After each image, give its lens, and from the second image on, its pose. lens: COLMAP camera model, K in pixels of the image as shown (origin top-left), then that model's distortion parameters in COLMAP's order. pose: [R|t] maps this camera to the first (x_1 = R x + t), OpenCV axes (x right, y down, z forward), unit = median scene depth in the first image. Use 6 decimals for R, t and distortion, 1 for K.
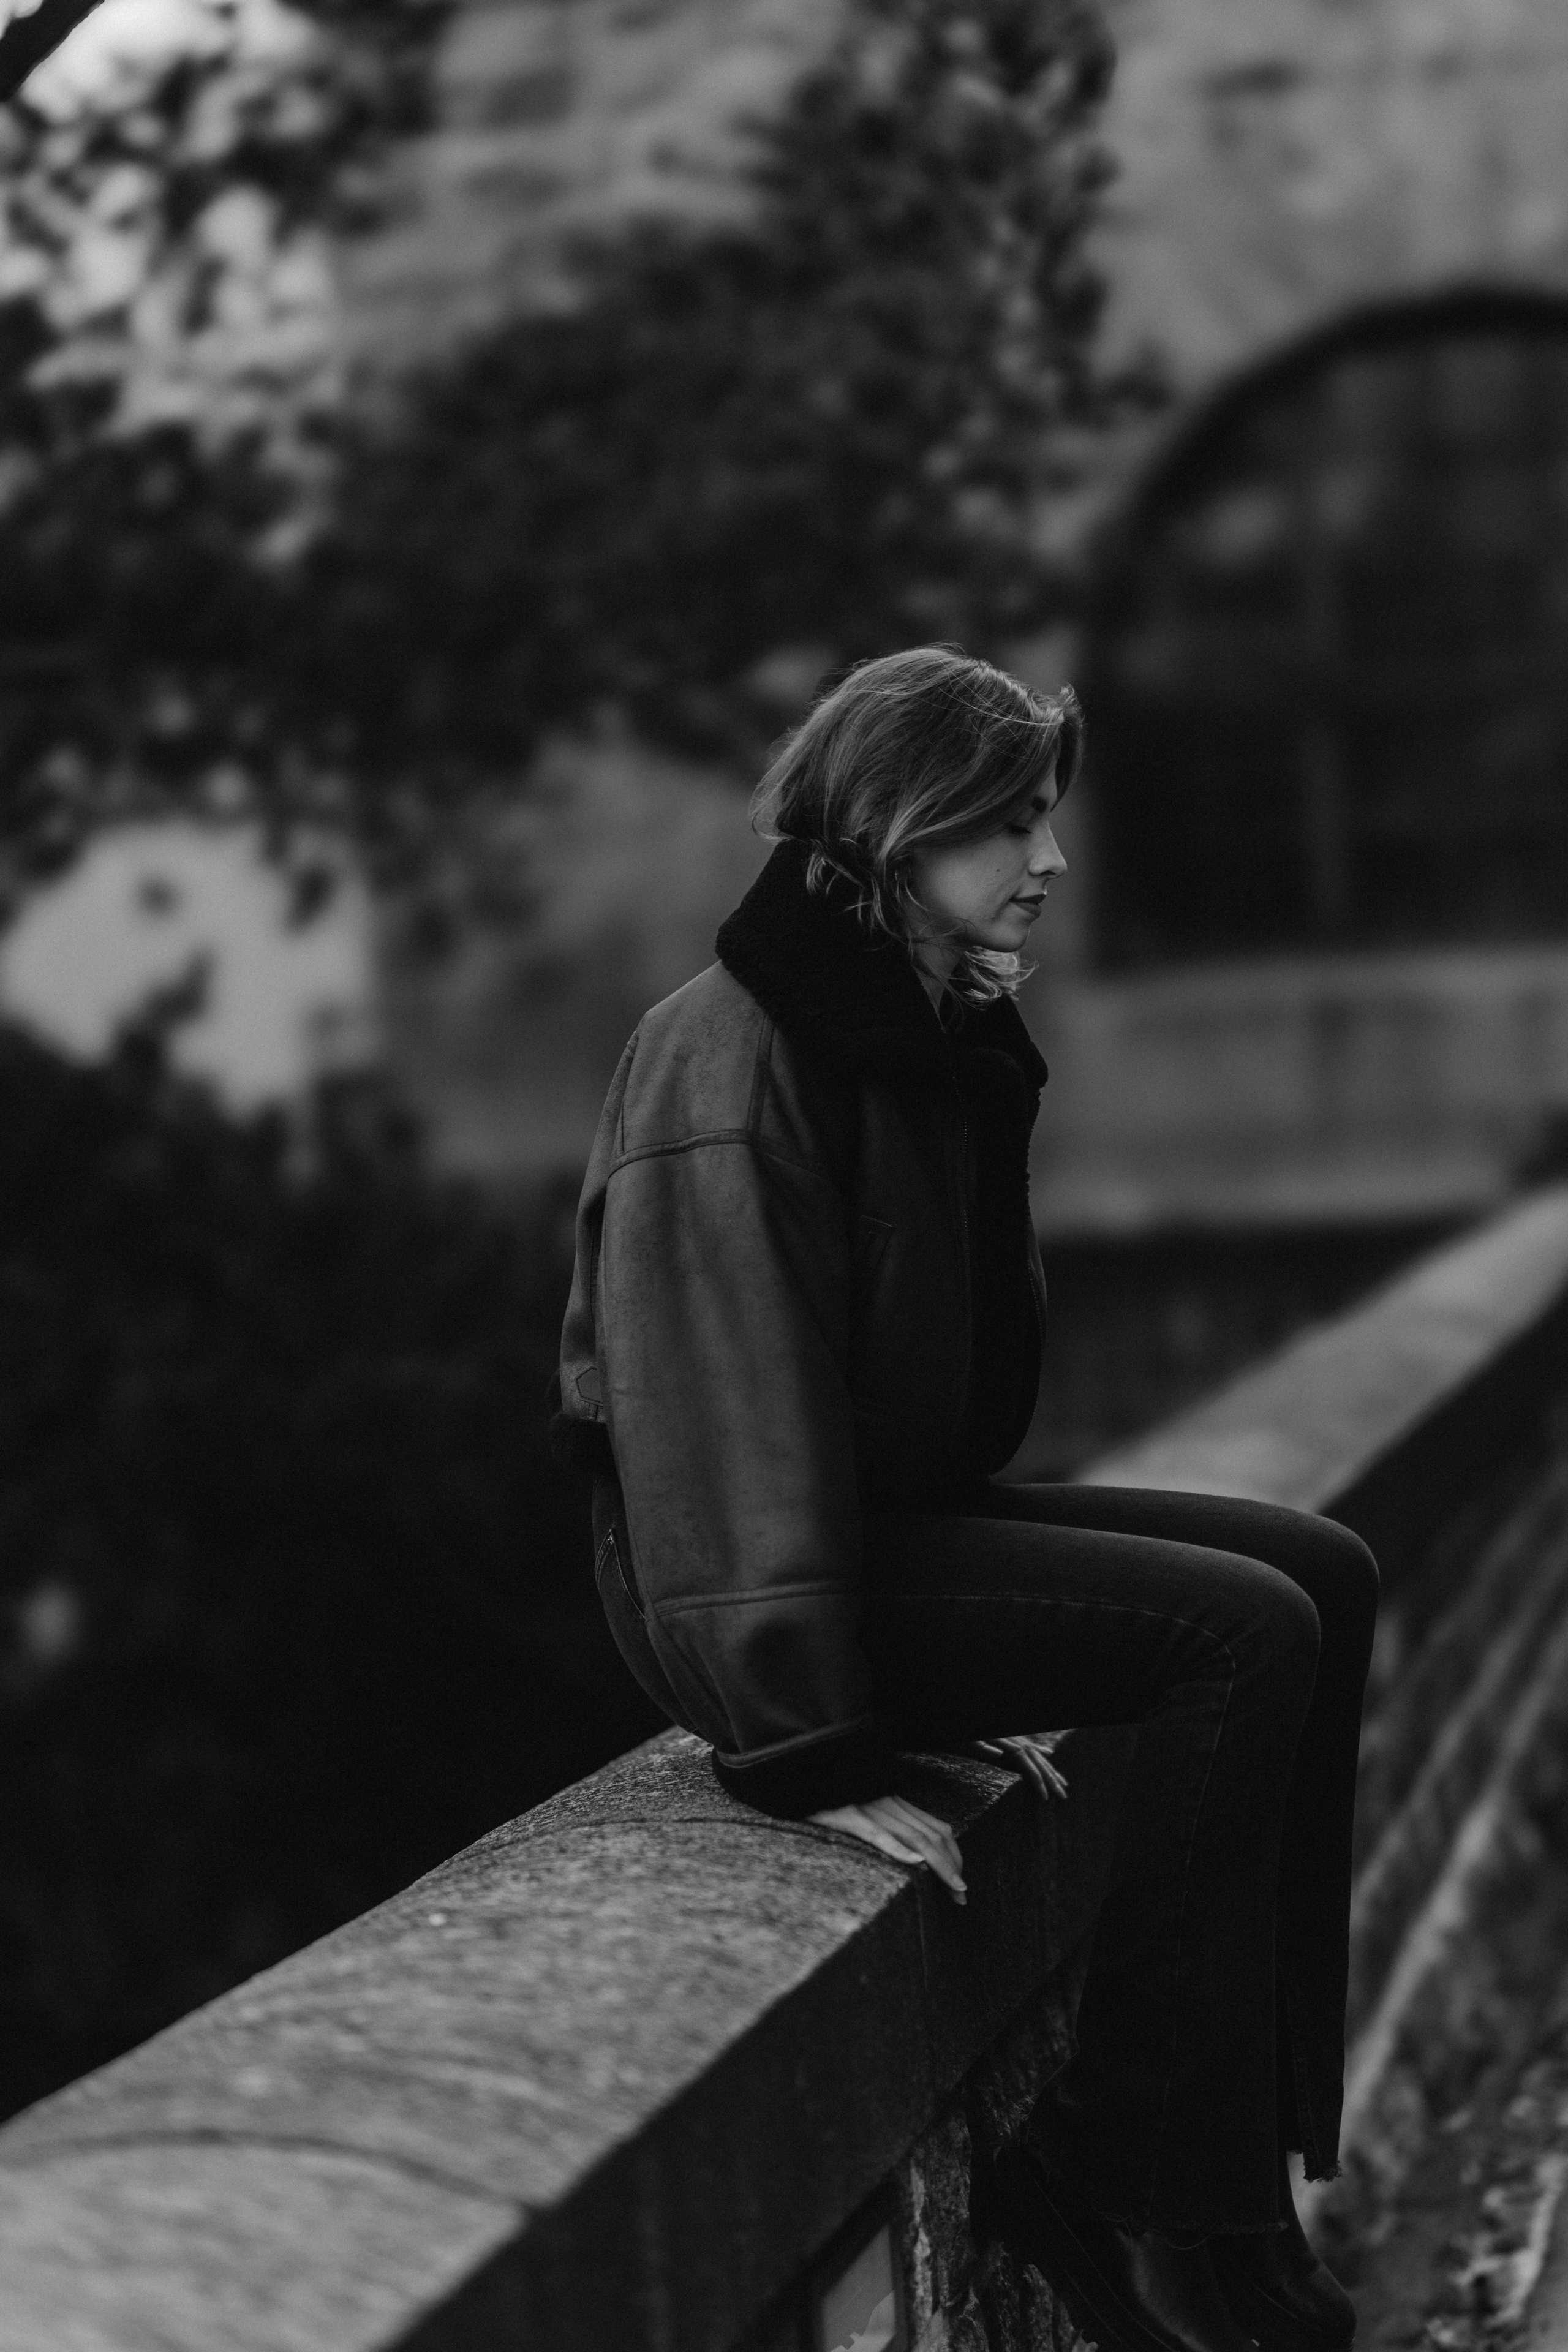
lens RADIAL K [[5816.6, 0, 784.0], [0, 5816.6, 1176.0], [0, 0, 1]] dist [-0.005173, 0.202827]
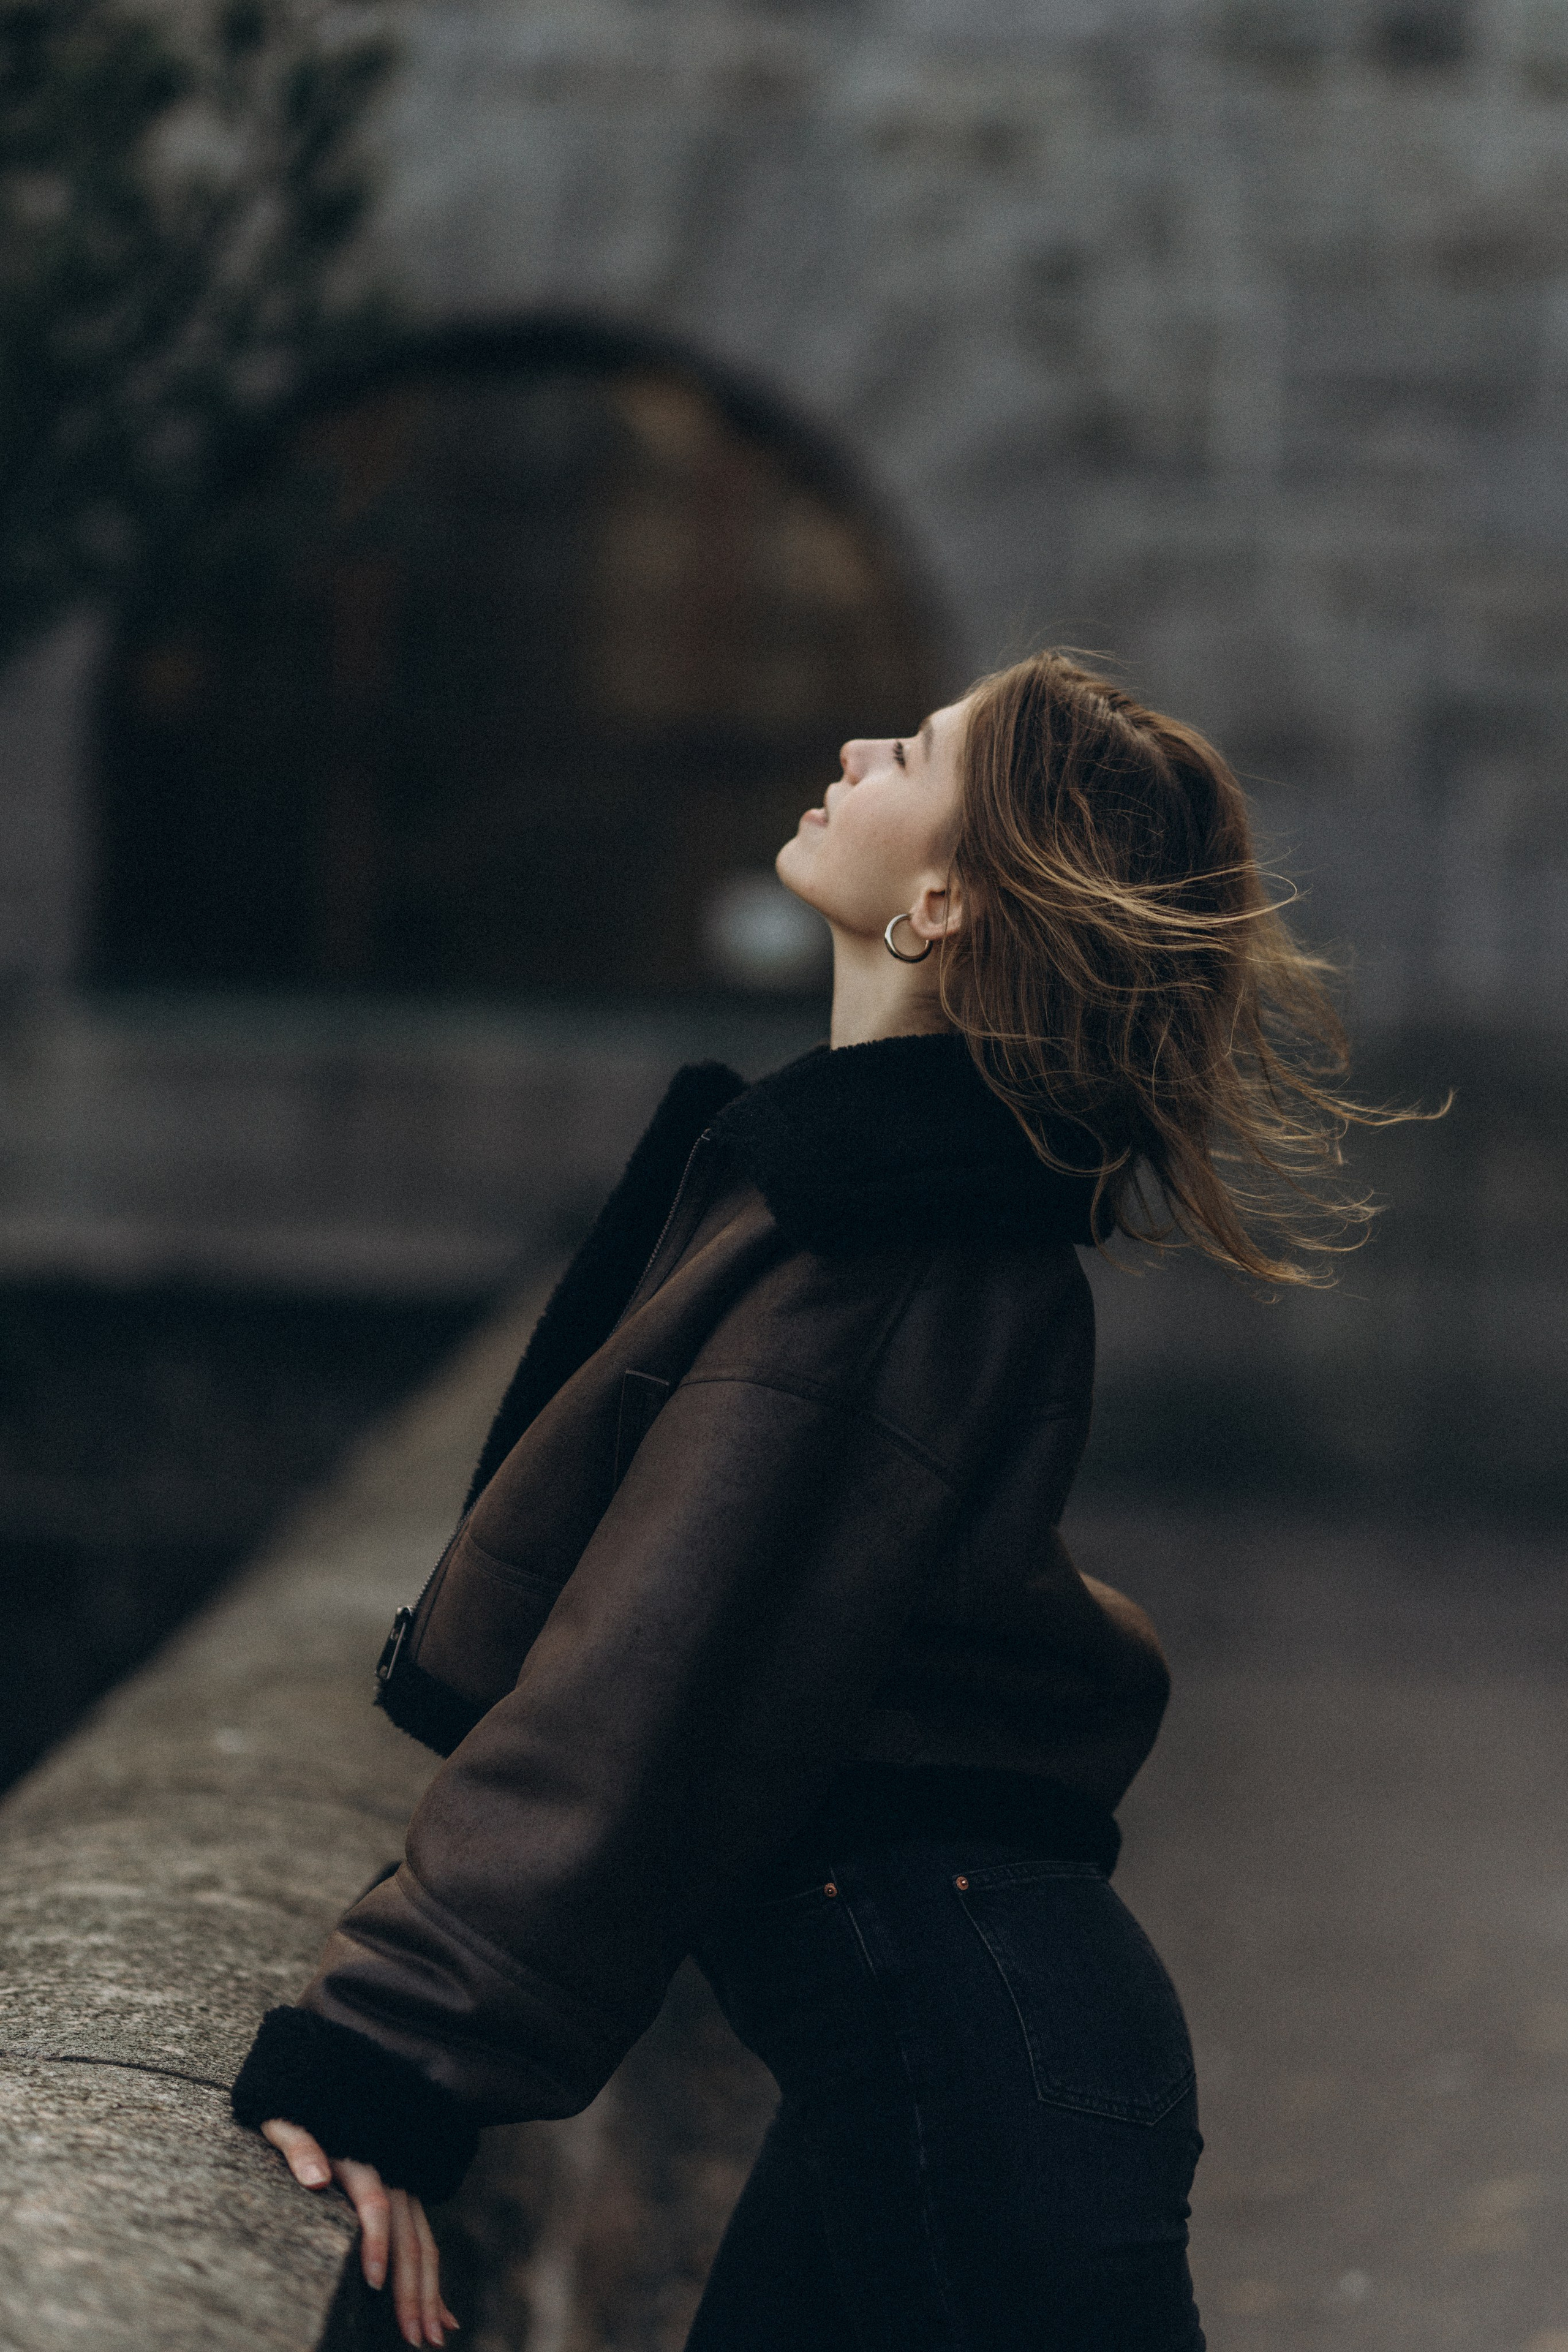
lens RADIAL K [[5557.1, 0, 784.0], [0, 5557.1, 1176.0], [0, 0, 1]] dist [0.828818, -9.300128]
pose [[0.970572, 0.102952, 0.217693, -0.100133], [-0.100560, 0.994686, -0.022070, 0.008659], [-0.218808, -0.000471, 0.975768, 0.311886]]
